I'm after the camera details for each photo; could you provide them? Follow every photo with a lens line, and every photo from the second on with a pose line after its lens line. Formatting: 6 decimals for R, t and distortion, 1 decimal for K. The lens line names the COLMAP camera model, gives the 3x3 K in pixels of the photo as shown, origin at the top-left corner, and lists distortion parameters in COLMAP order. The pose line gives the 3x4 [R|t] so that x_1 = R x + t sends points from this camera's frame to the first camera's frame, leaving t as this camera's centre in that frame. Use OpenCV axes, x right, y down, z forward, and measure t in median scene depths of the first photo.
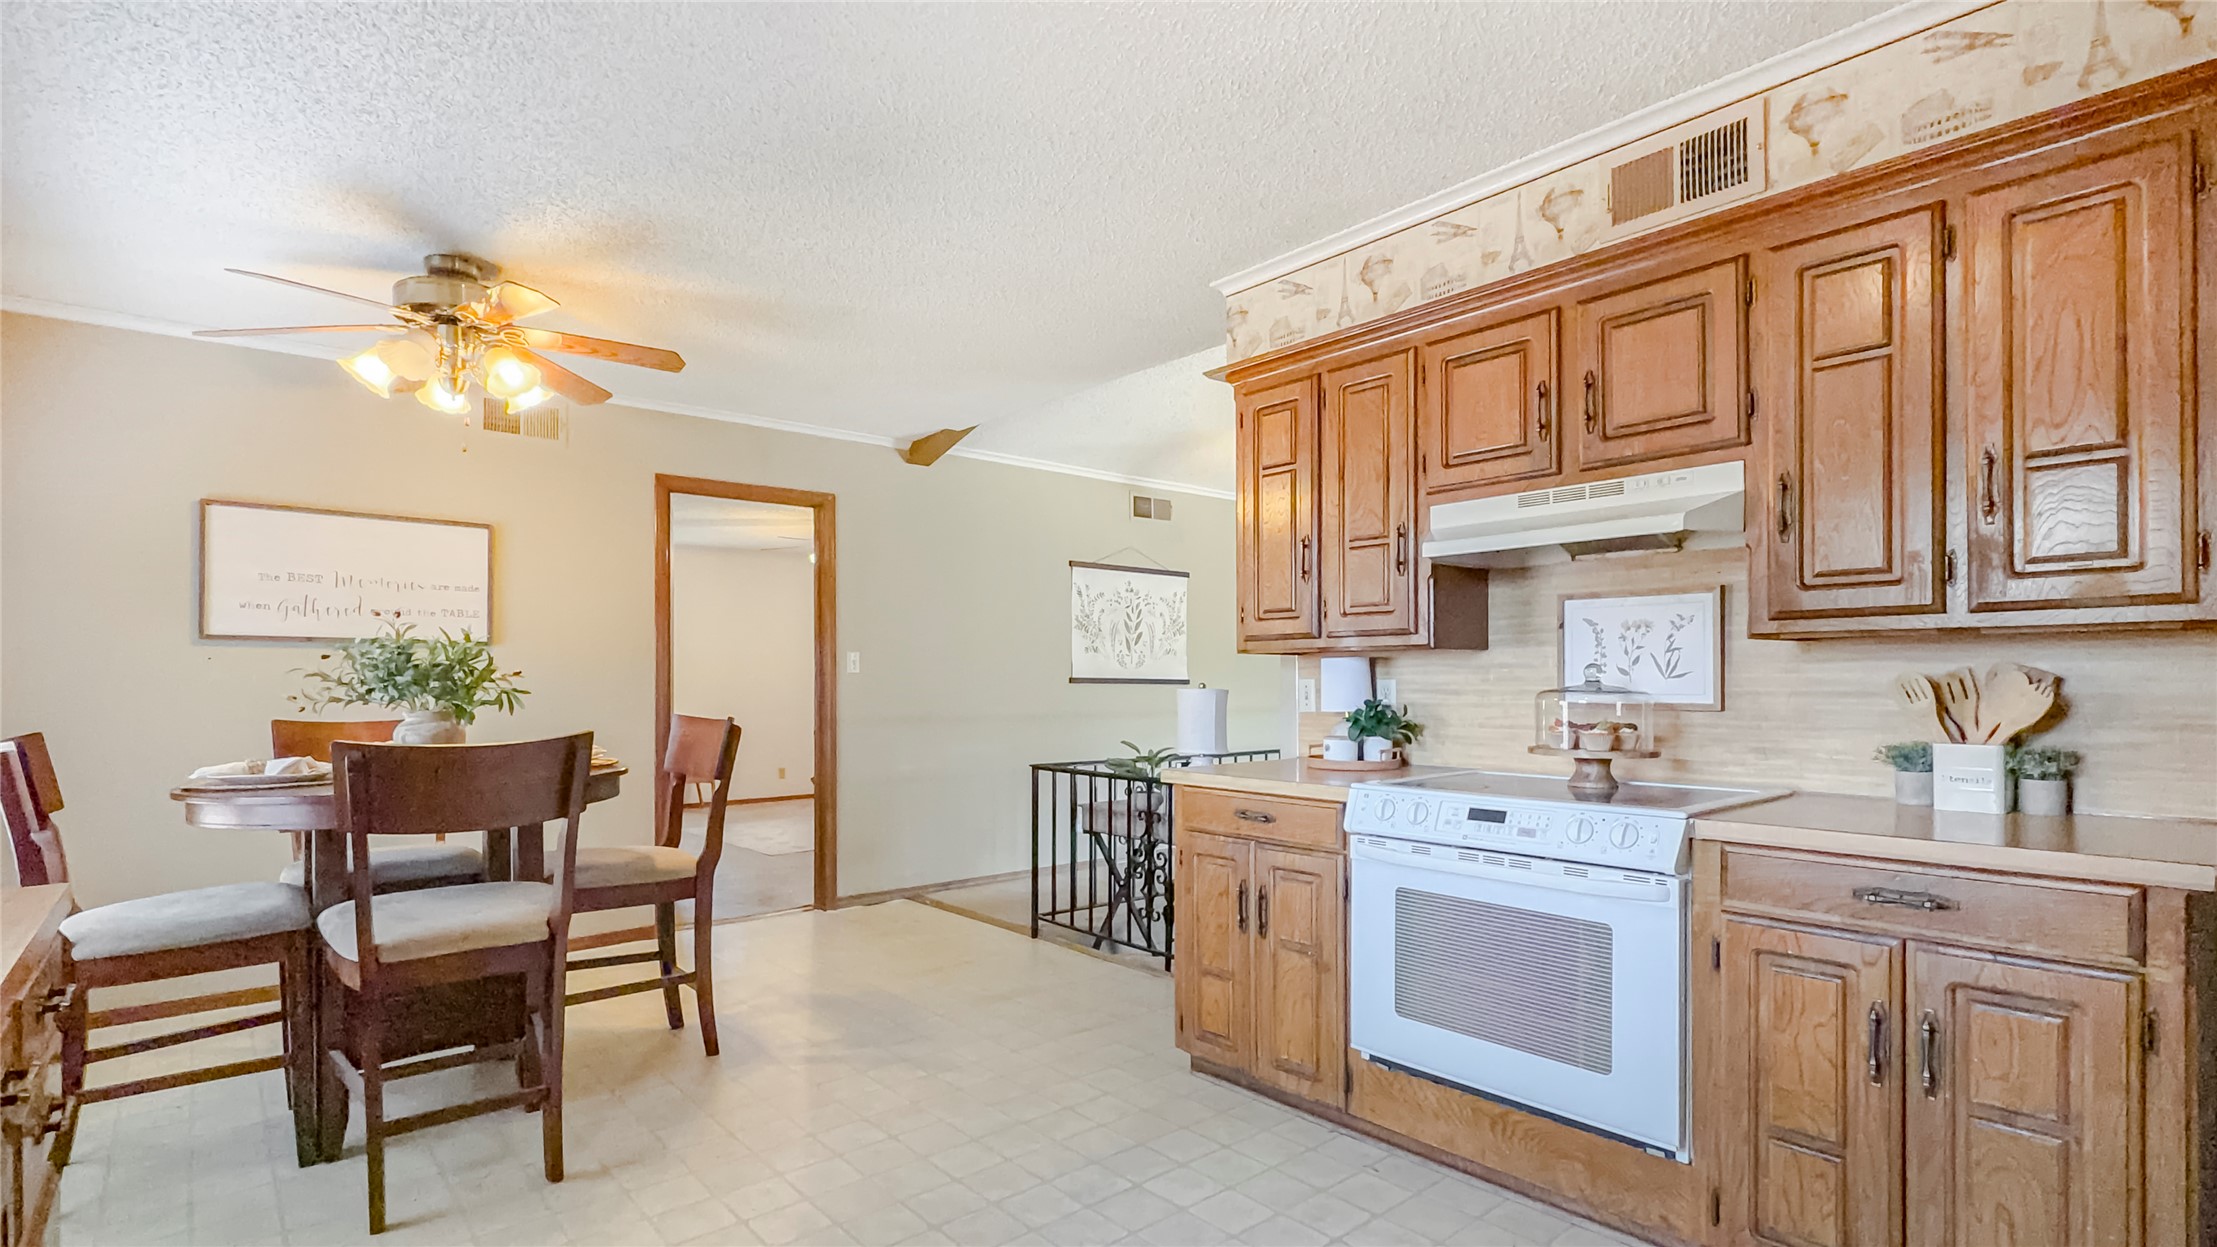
lens RADIAL K [[1053.1, 0, 1112.2], [0, 1053.1, 680.0], [0, 0, 1]] dist [0.001948, 0.000348]
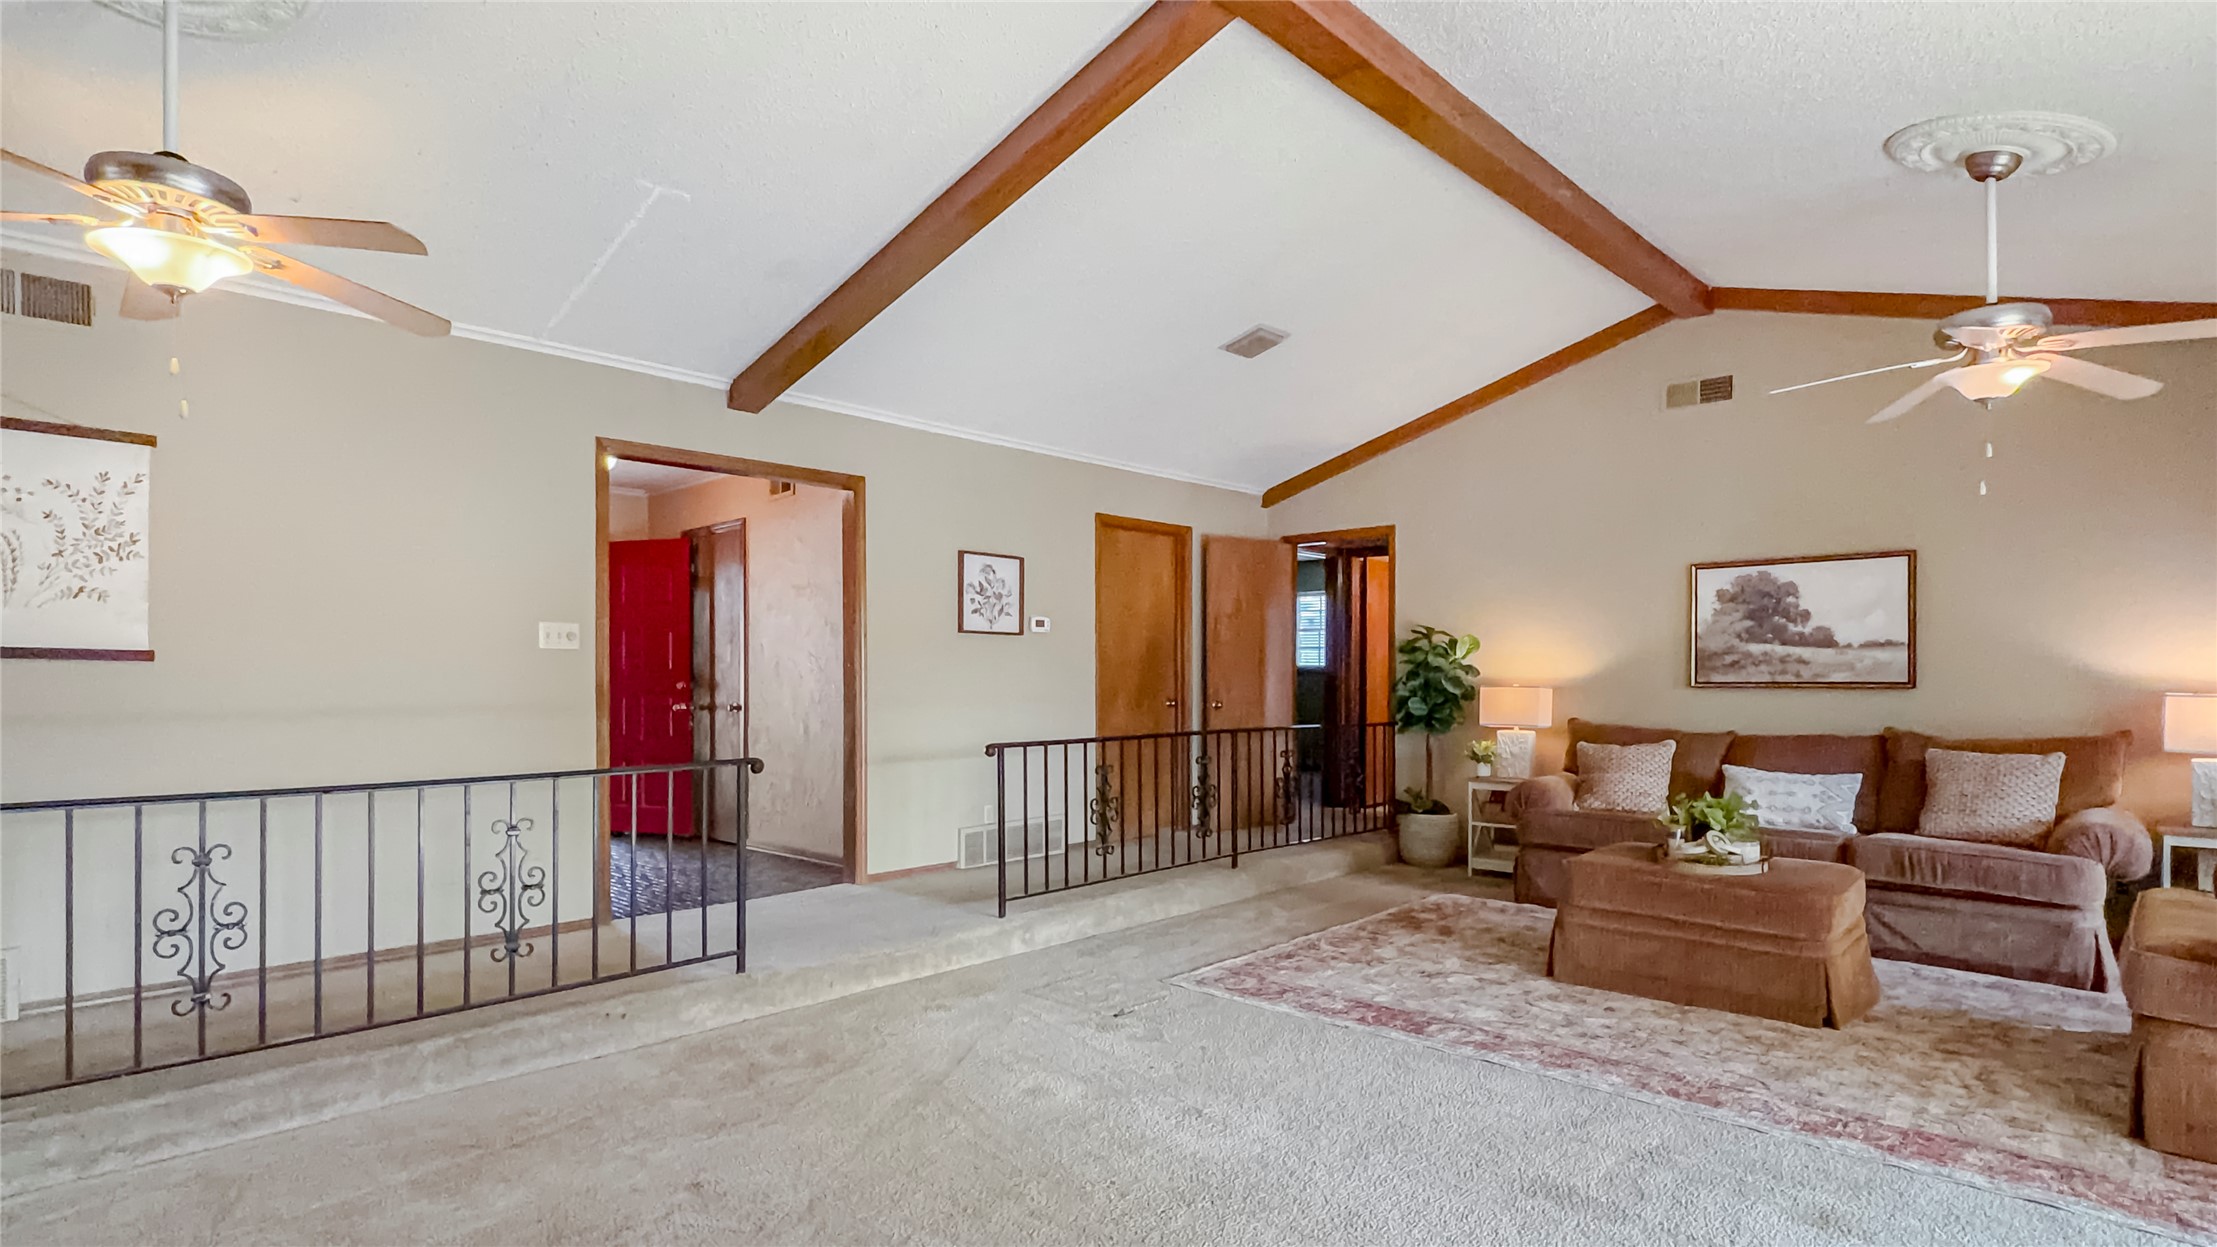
lens RADIAL K [[1097.0, 0, 1108.4], [0, 1097.0, 682.2], [0, 0, 1]] dist [0.003206, 0.000402]
pose [[0.995065, 0.000348, 0.099222, 1.245984], [-0.000539, 0.999998, 0.001899, 0.034999], [-0.099222, -0.001943, 0.995063, 1.156577]]
